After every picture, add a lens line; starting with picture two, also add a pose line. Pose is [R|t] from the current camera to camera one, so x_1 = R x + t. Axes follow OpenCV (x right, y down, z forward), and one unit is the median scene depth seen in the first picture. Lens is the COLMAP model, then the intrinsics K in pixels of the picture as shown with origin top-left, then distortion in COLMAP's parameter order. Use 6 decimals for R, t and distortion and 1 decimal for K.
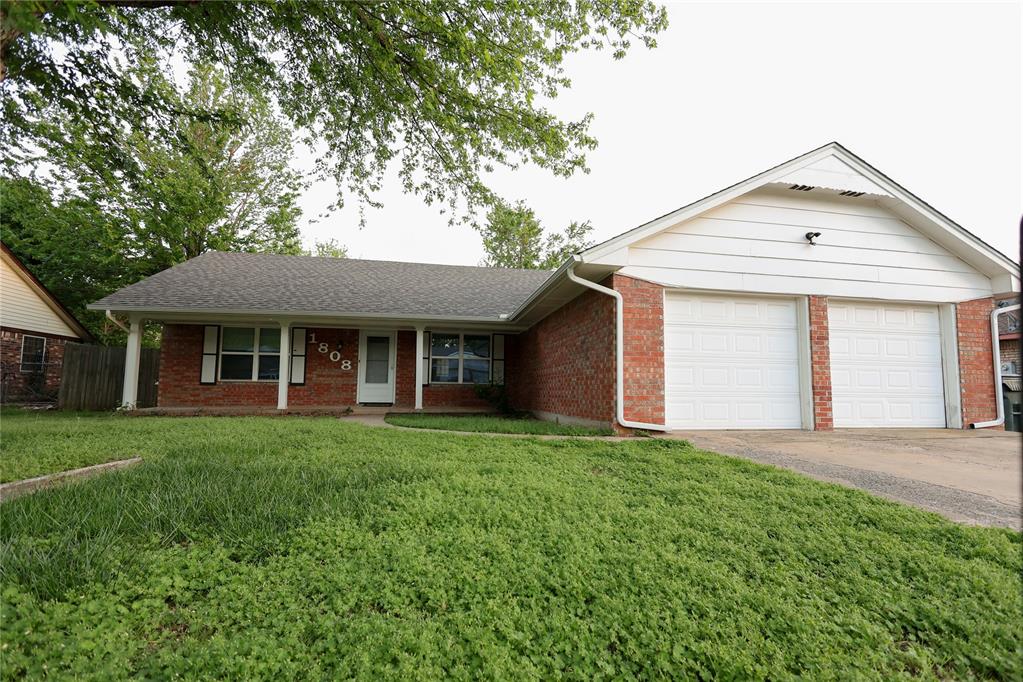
lens RADIAL K [[472.2, 0, 512.0], [0, 472.2, 353.9], [0, 0, 1]] dist [0.001047, -0.000016]
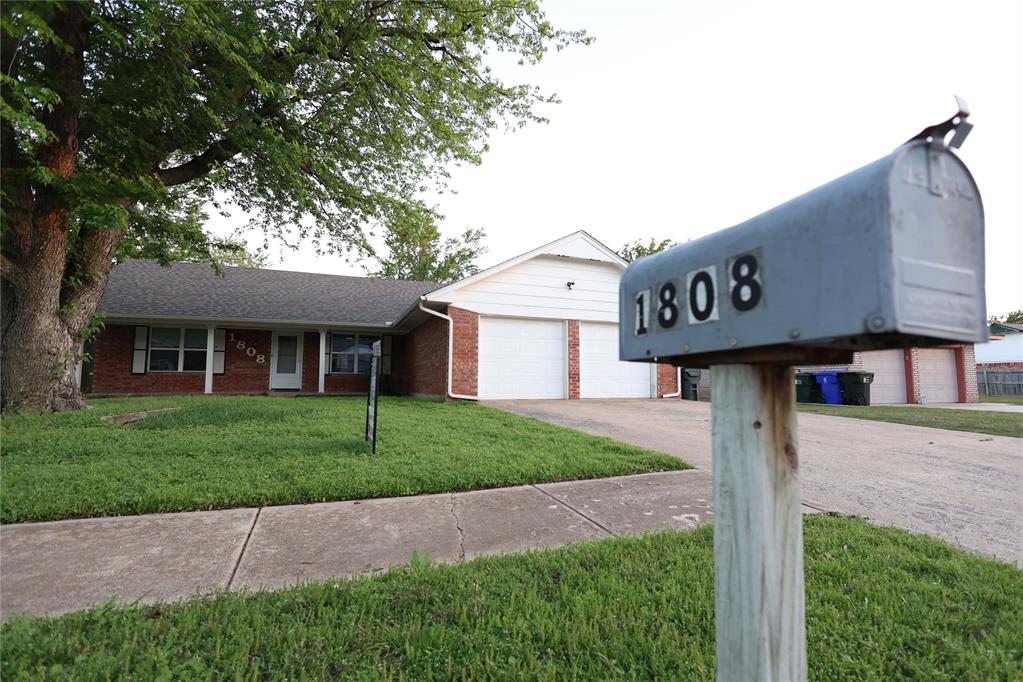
lens RADIAL K [[480.4, 0, 512.0], [0, 480.4, 343.5], [0, 0, 1]] dist [0.003737, 0.000668]
pose [[0.982279, 0.009413, 0.187187, 0.084893], [-0.008648, 0.999951, -0.004902, -0.021304], [-0.187224, 0.003196, 0.982312, -0.492364]]
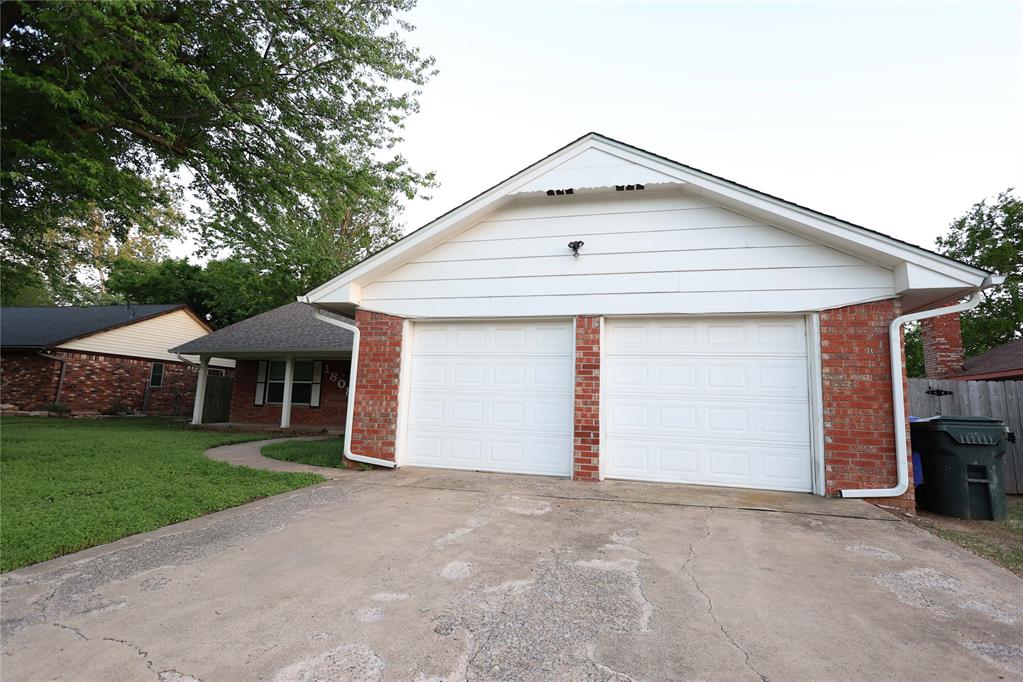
lens RADIAL K [[471.1, 0, 515.4], [0, 471.1, 346.9], [0, 0, 1]] dist [0.000640, 0.000425]
pose [[0.904371, -0.035053, -0.425305, 0.675650], [0.010457, 0.998142, -0.060028, -0.015126], [0.426619, 0.049840, 0.903057, 0.154685]]
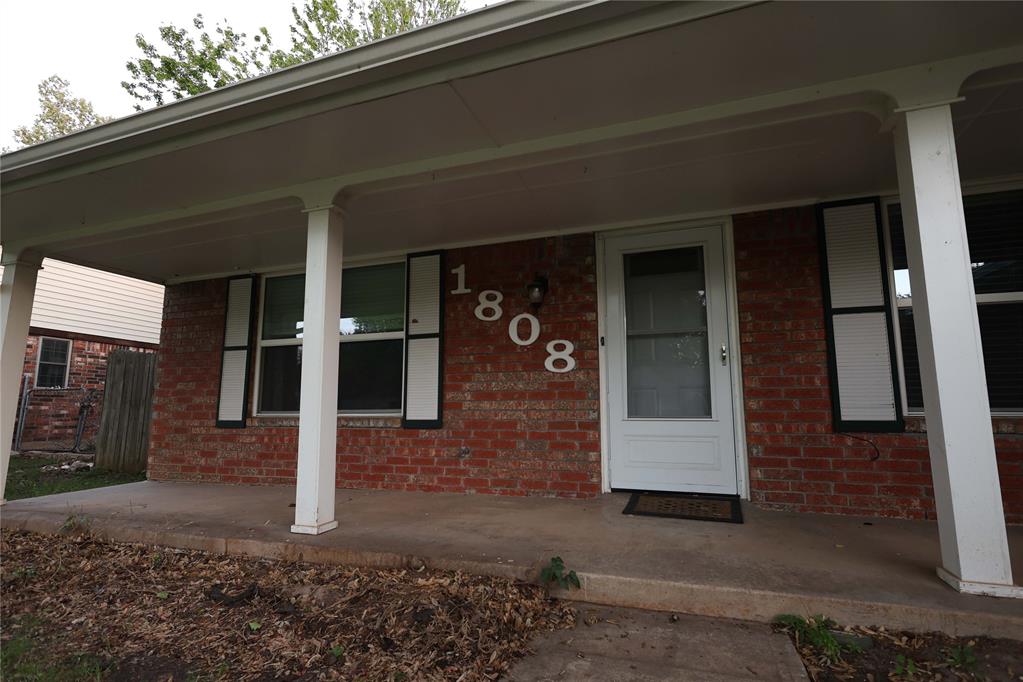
lens RADIAL K [[480.4, 0, 512.0], [0, 480.4, 343.5], [0, 0, 1]] dist [0.003737, 0.000668]
pose [[0.867318, -0.081784, -0.490990, -0.299828], [0.049528, 0.995694, -0.078364, 0.048956], [0.495284, 0.043648, 0.867634, 0.946939]]
